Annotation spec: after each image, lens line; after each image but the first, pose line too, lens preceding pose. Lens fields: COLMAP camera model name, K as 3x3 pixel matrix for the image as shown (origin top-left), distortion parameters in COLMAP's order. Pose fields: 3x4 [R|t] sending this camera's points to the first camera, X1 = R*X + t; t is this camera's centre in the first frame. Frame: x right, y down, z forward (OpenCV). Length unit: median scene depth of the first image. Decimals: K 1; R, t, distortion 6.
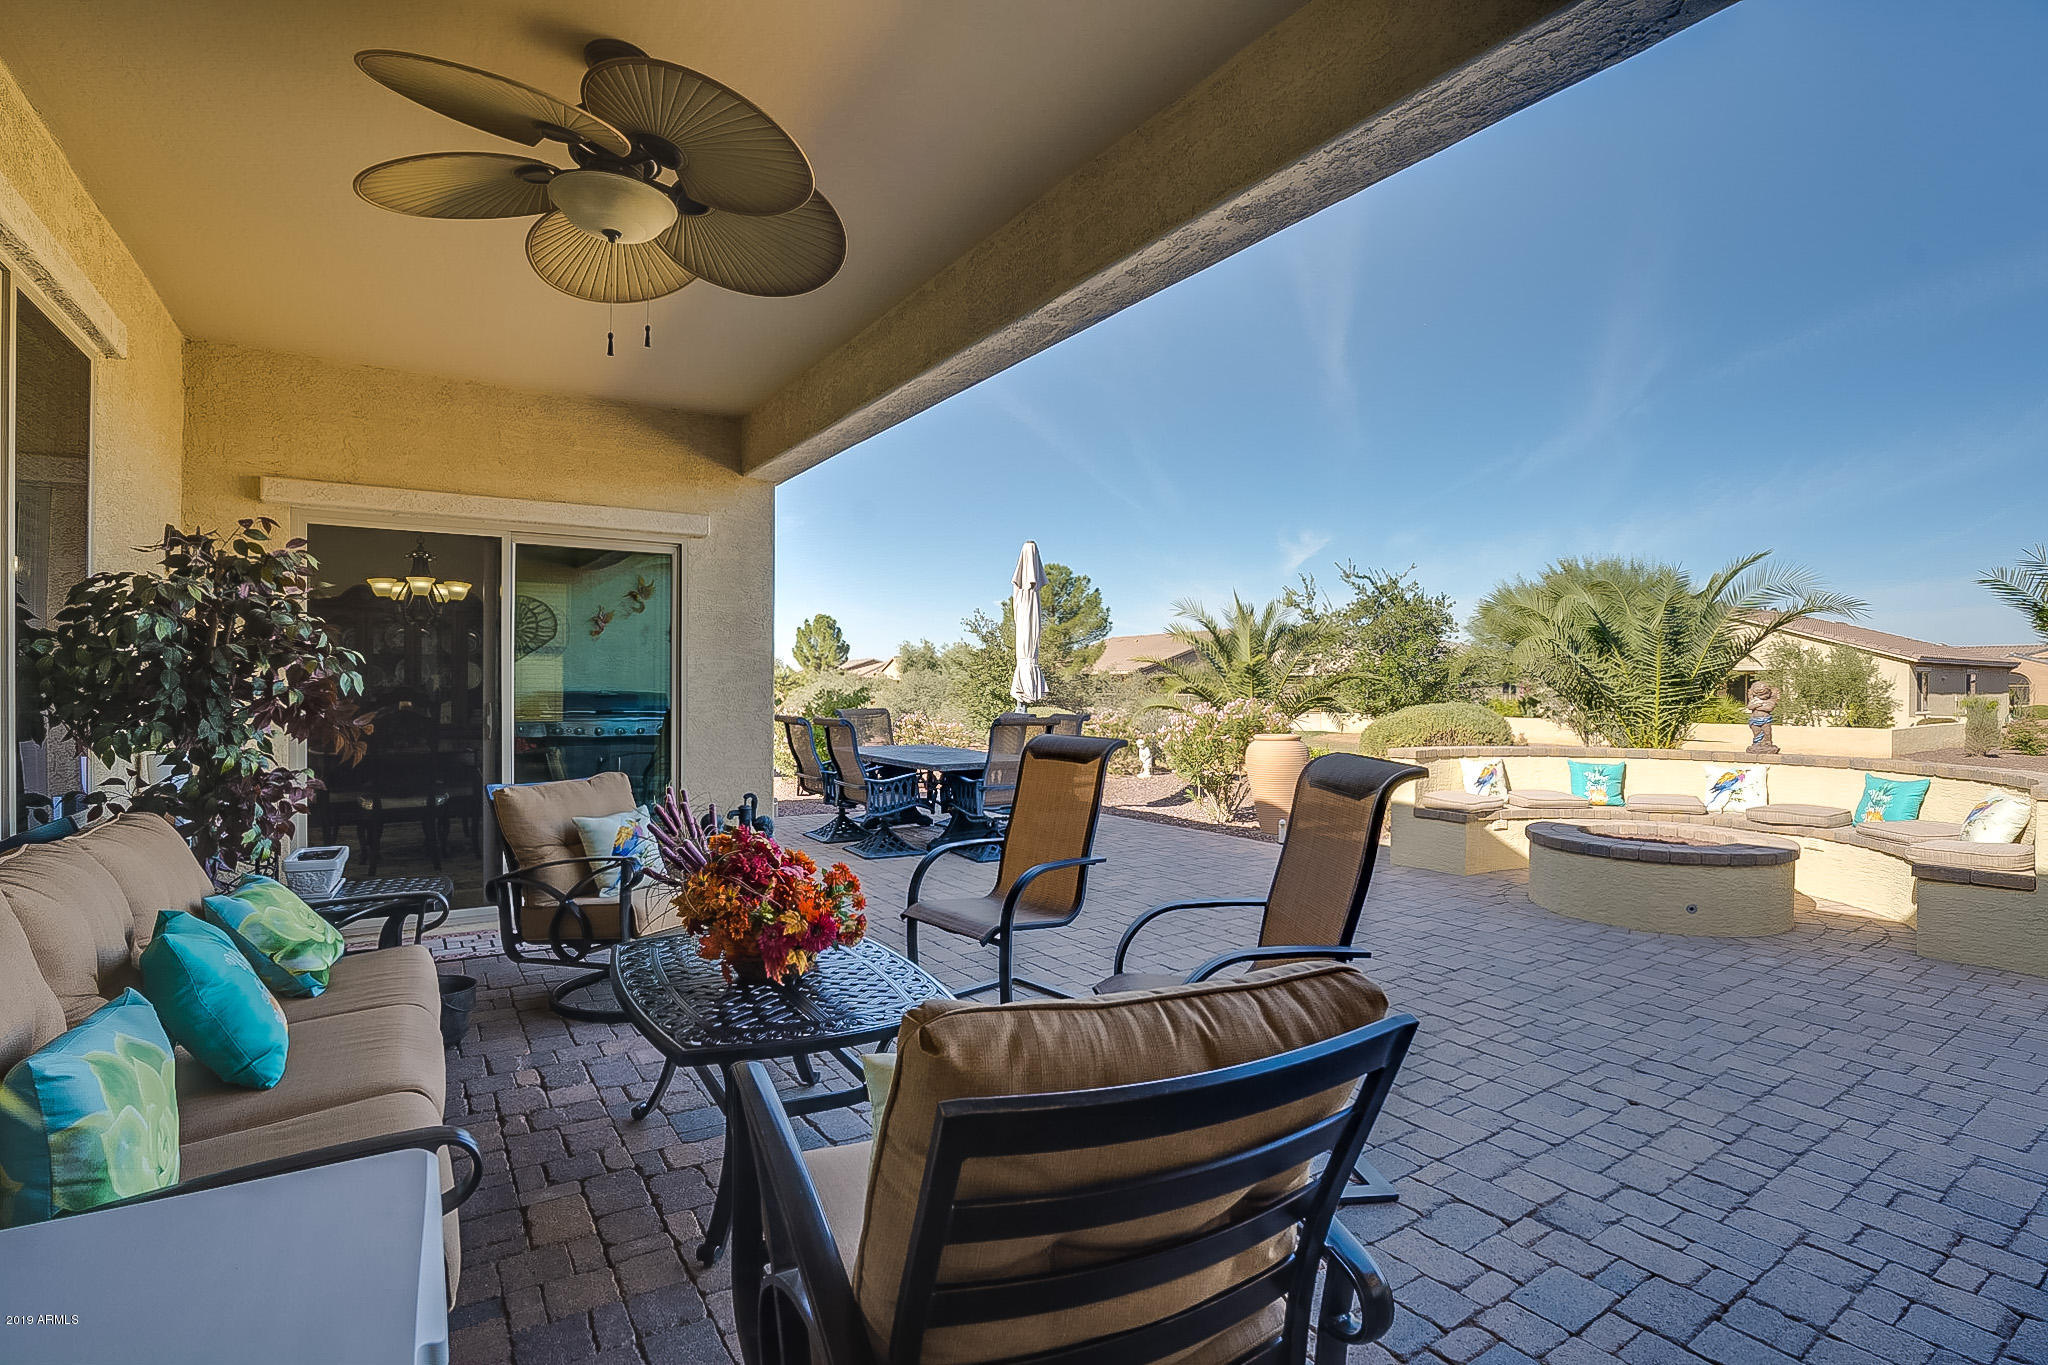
lens RADIAL K [[954.0, 0, 1016.5], [0, 954.0, 687.3], [0, 0, 1]] dist [-0.052203, 0.018174]
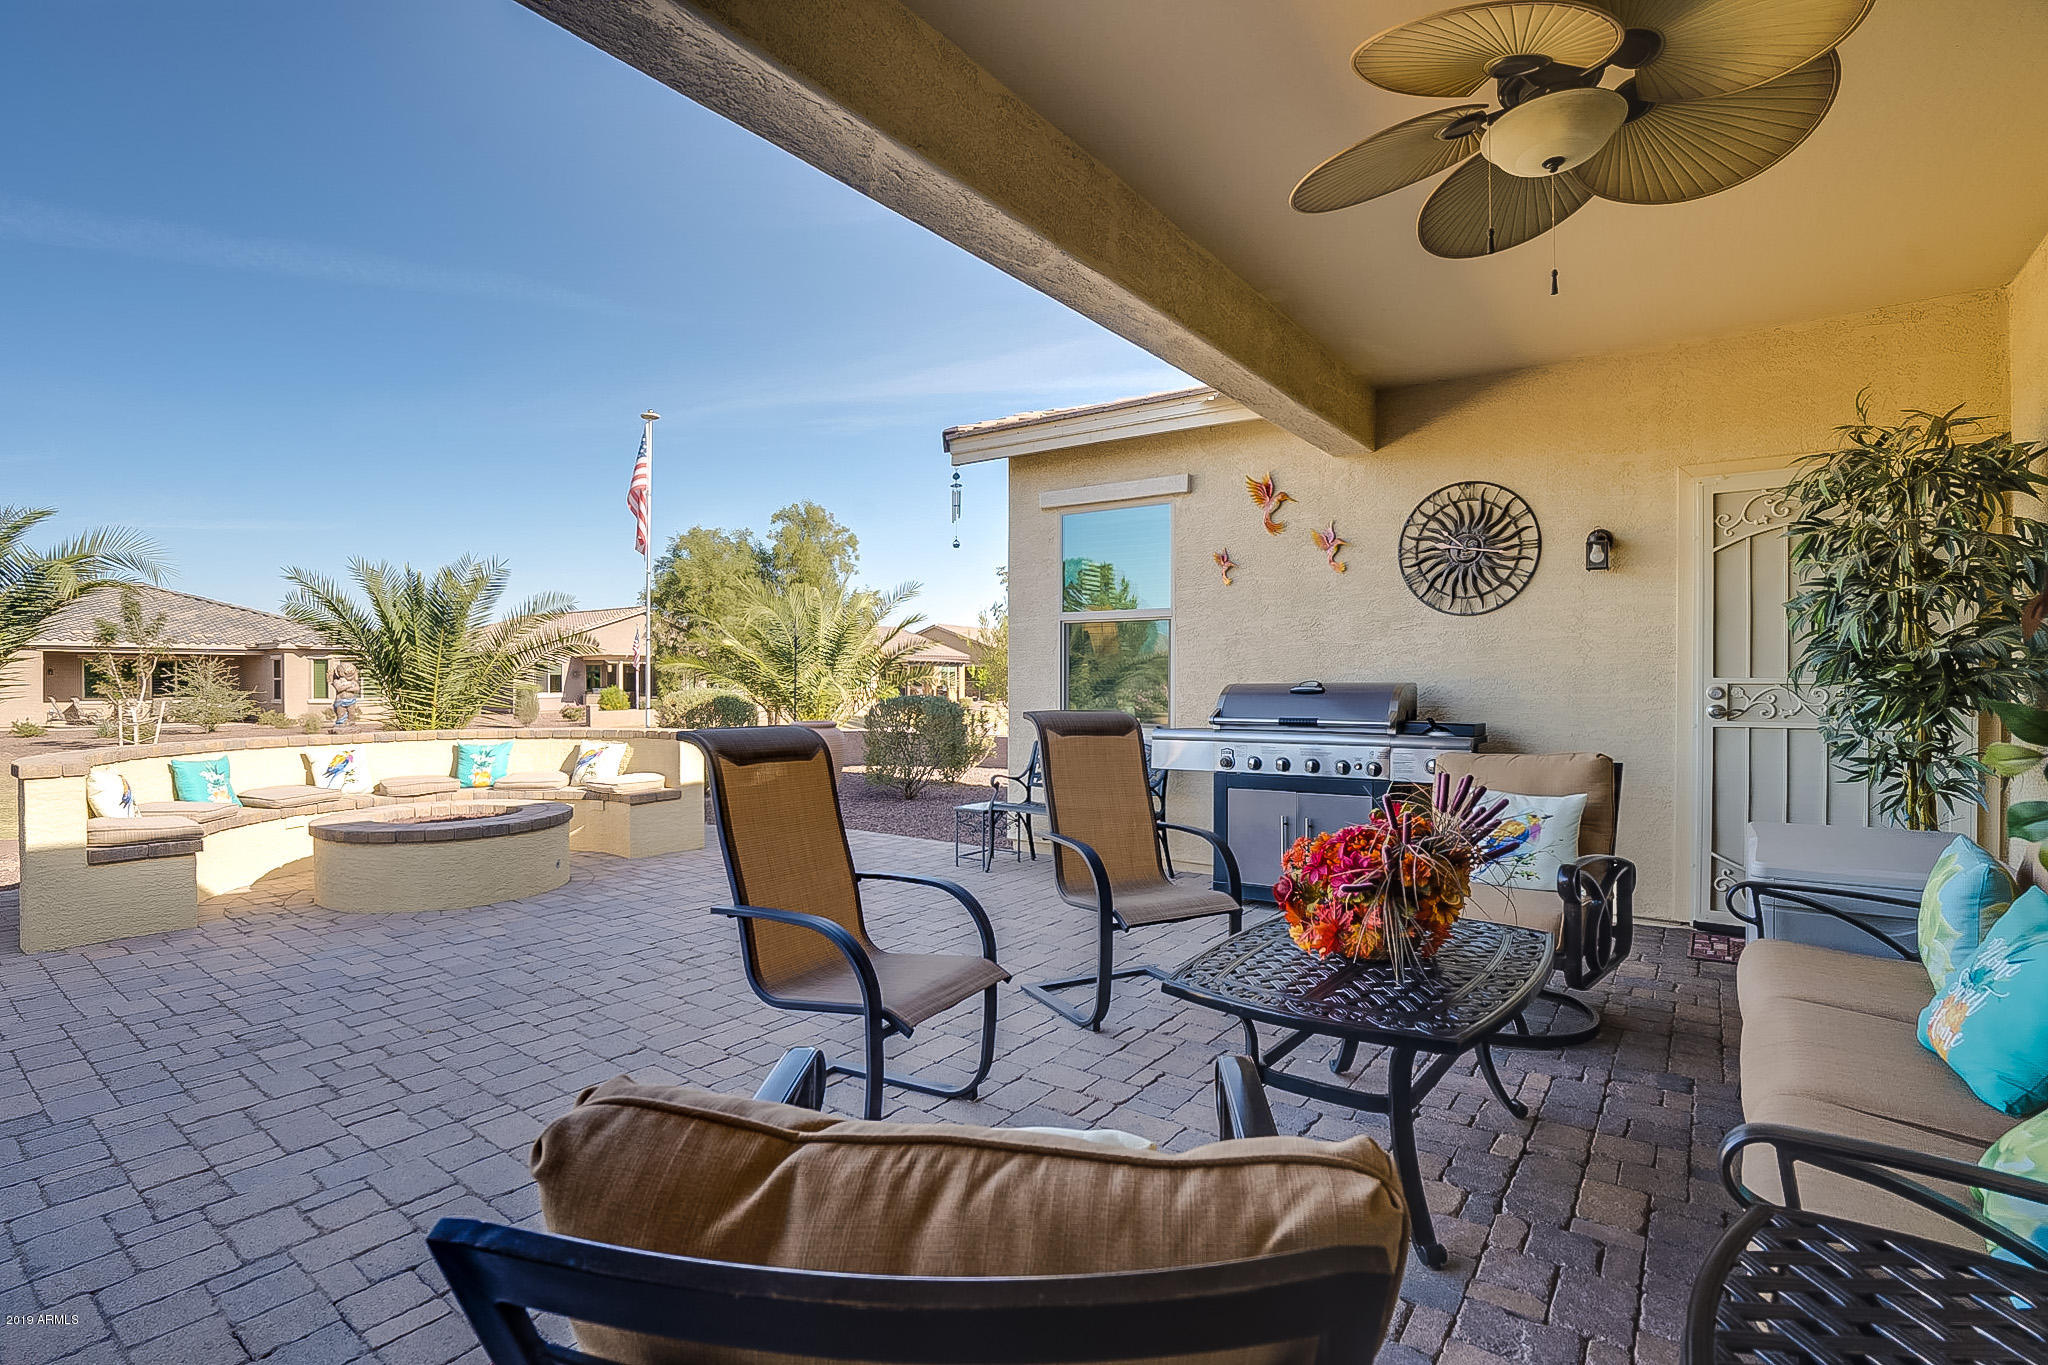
lens RADIAL K [[965.1, 0, 1012.1], [0, 965.1, 684.5], [0, 0, 1]] dist [-0.057827, 0.020810]
pose [[-0.321464, -0.007932, 0.946888, -0.288882], [-0.000709, 0.999967, 0.008136, 0.006008], [-0.946921, 0.001944, -0.321459, 0.457072]]
